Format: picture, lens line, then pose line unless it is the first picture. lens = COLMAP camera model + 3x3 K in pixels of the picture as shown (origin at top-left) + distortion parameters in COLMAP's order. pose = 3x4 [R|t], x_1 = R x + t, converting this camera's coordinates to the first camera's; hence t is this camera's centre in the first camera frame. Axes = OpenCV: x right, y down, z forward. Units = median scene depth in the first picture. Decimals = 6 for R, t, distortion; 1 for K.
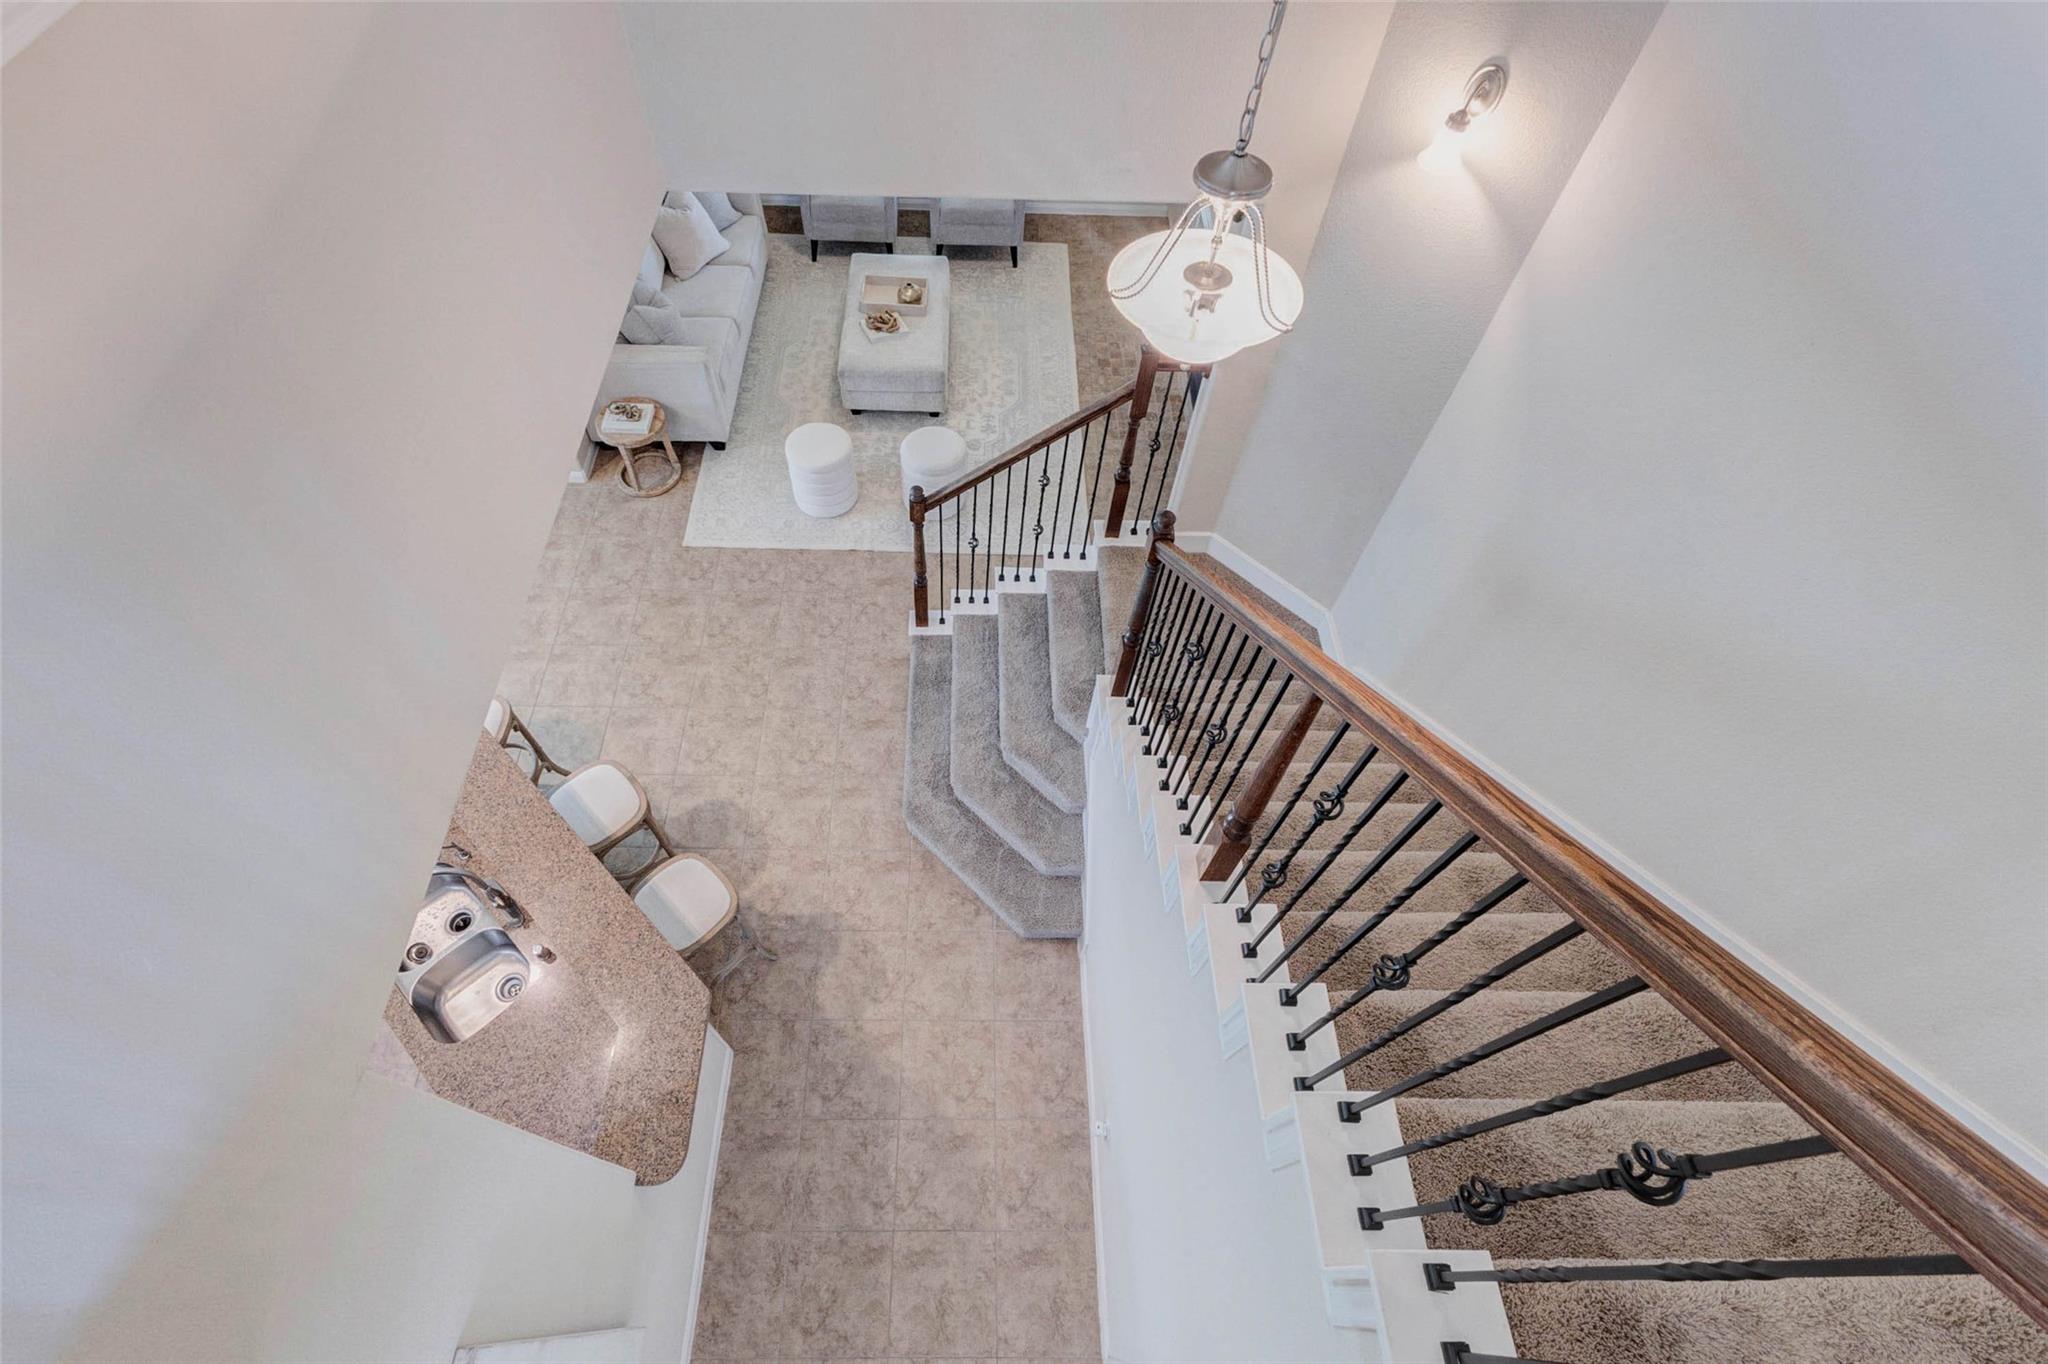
lens RADIAL K [[929.5, 0, 979.5], [0, 929.5, 691.5], [0, 0, 1]] dist [0.009975, 0.000191]
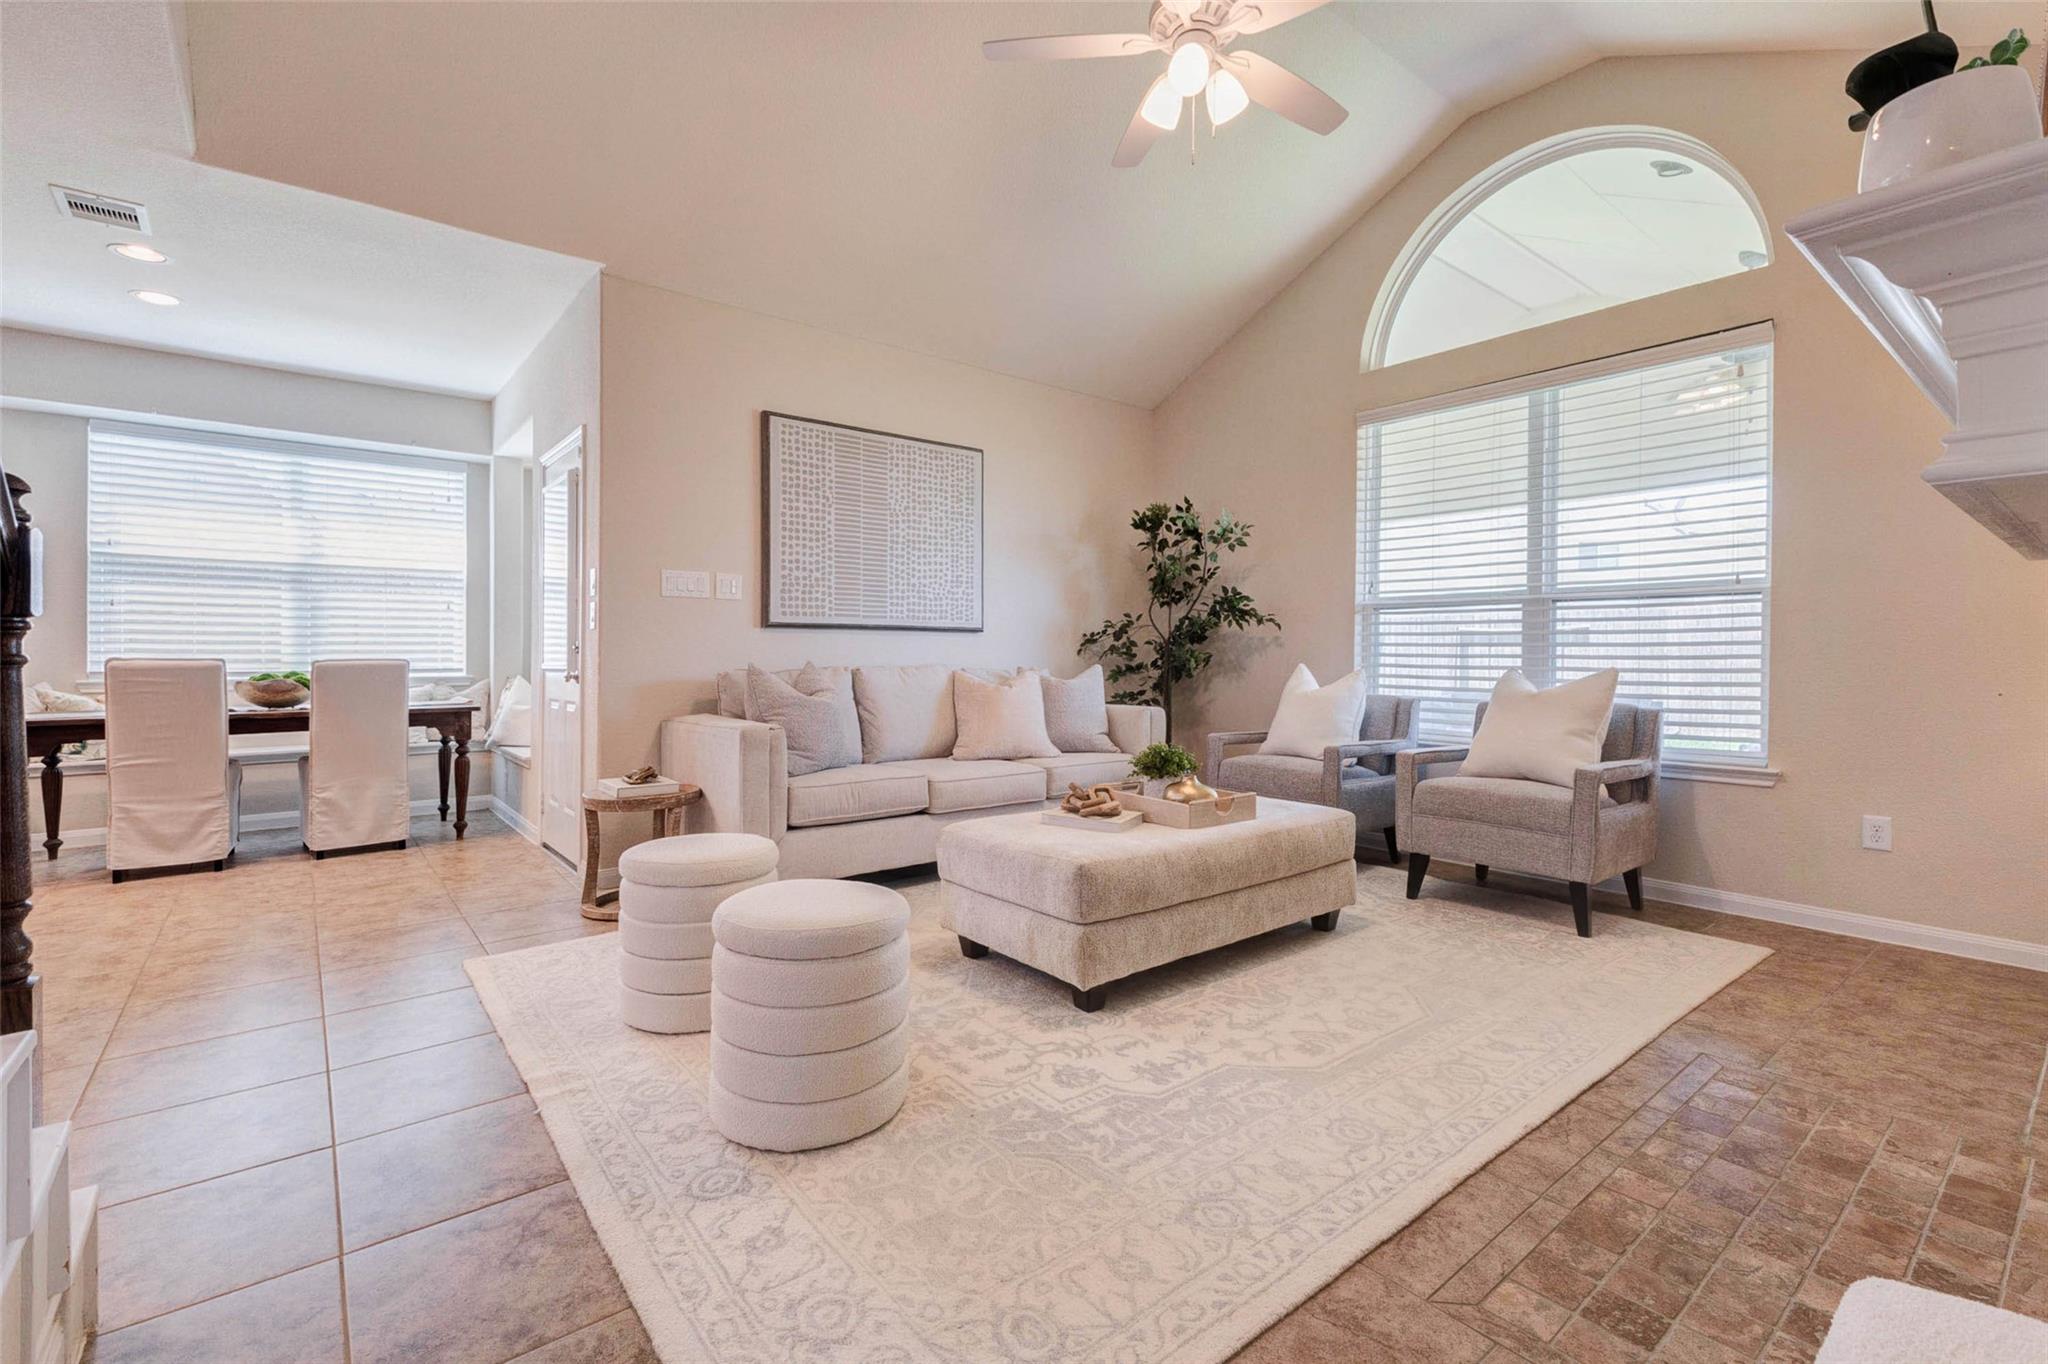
lens RADIAL K [[899.2, 0, 1033.1], [0, 899.2, 655.7], [0, 0, 1]] dist [0.018967, -0.005091]
pose [[0.632797, -0.035727, -0.773493, 0.288859], [-0.636815, 0.544261, -0.546119, -0.193474], [0.440494, 0.838155, 0.321655, 0.911831]]
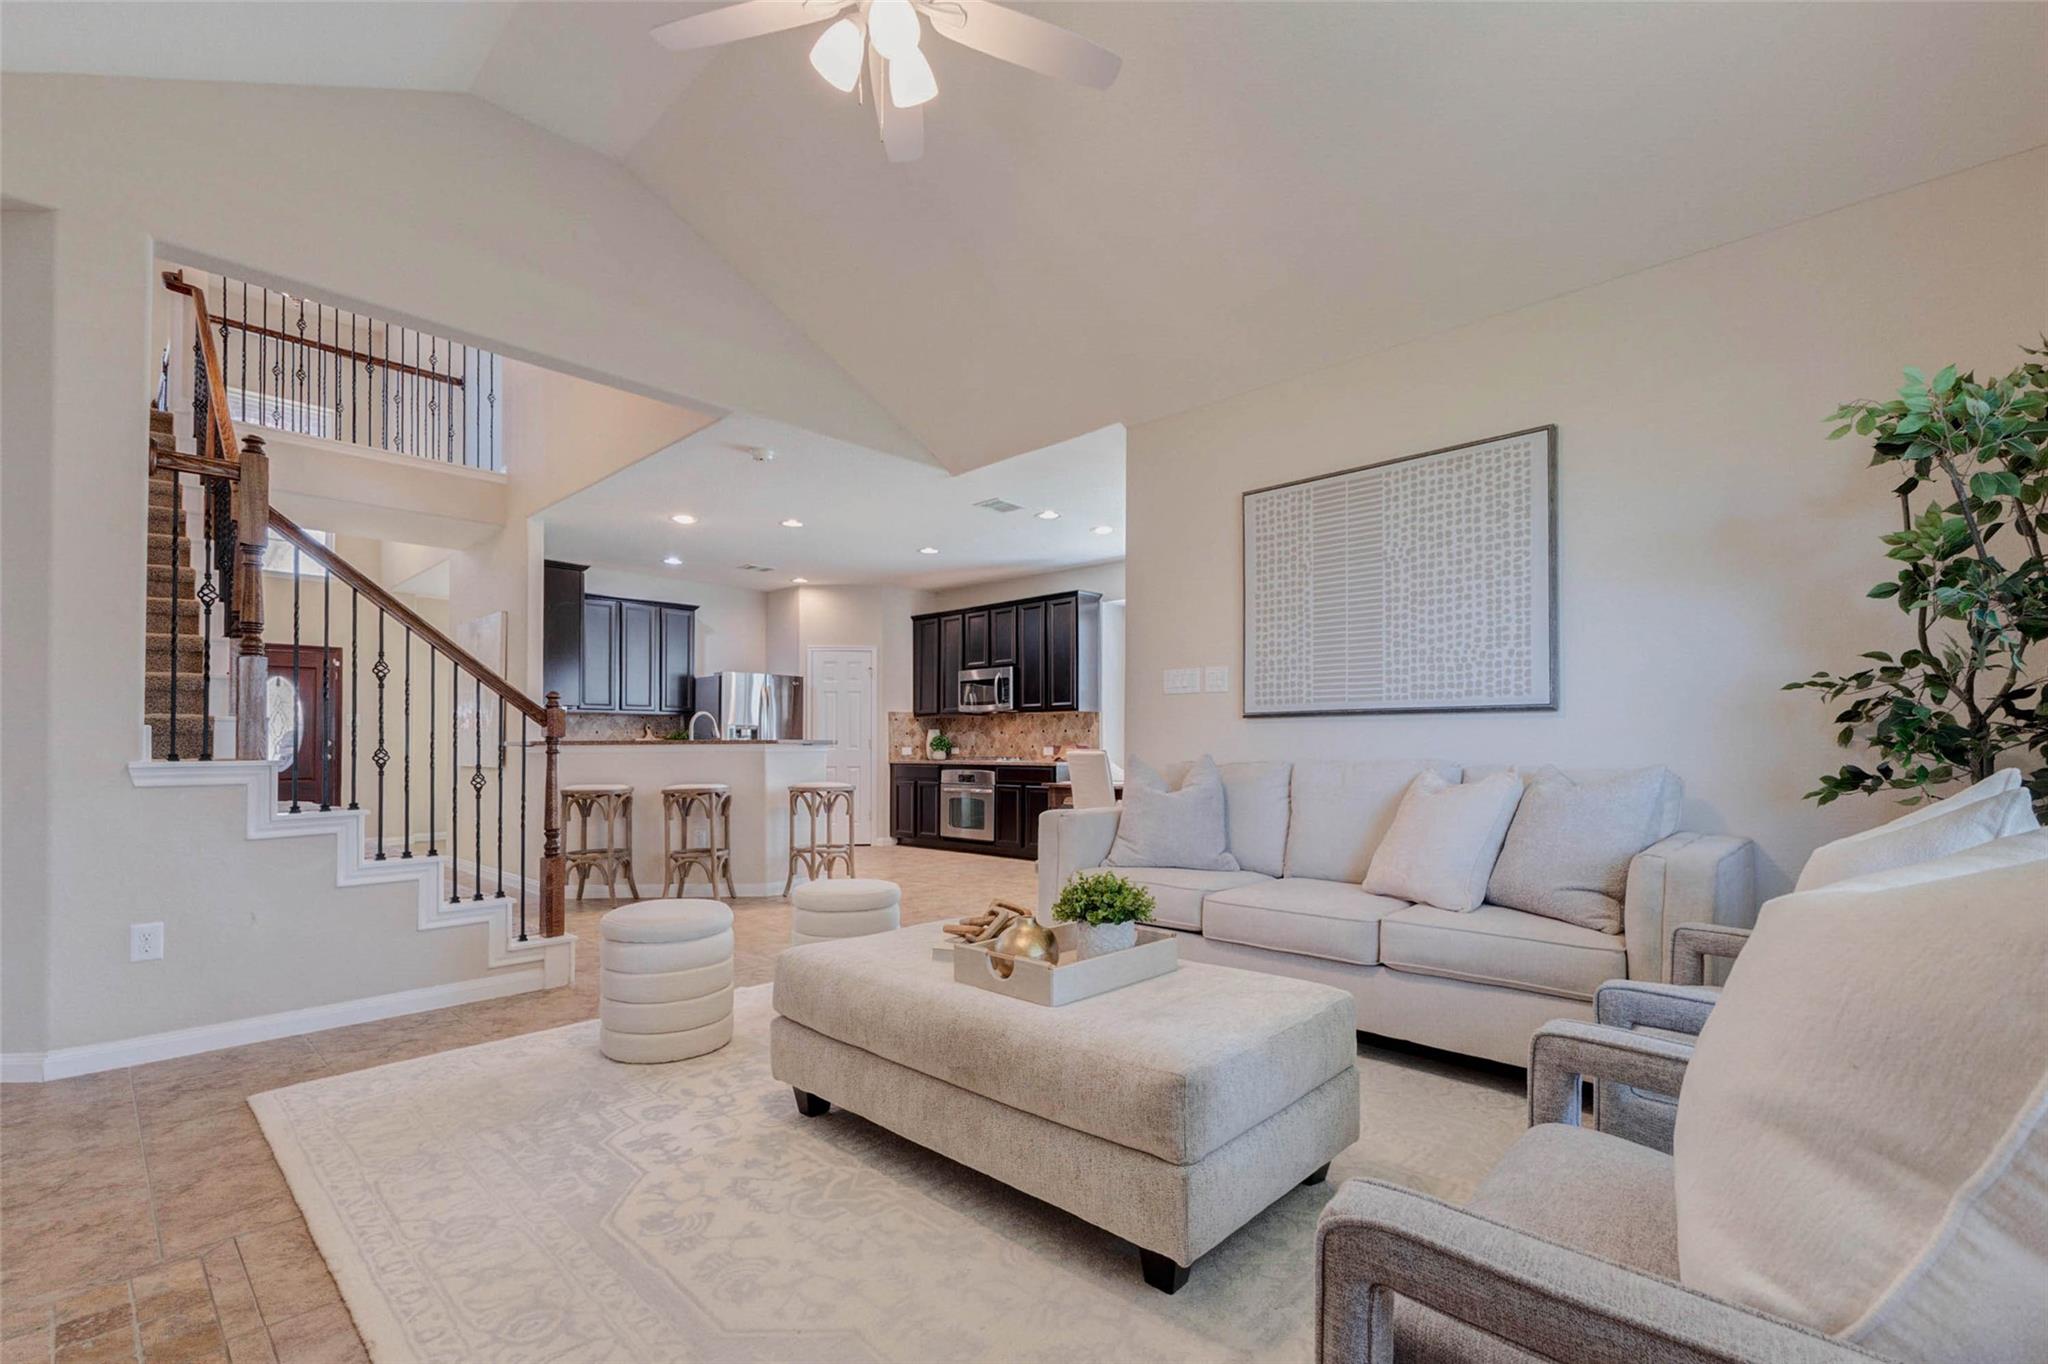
lens RADIAL K [[899.2, 0, 1028.5], [0, 899.2, 742.0], [0, 0, 1]] dist [0.018967, -0.005091]
pose [[-0.688529, -0.034285, -0.724398, 0.203565], [-0.617552, 0.551406, 0.560876, -0.793318], [0.380208, 0.833532, -0.400831, 1.294704]]
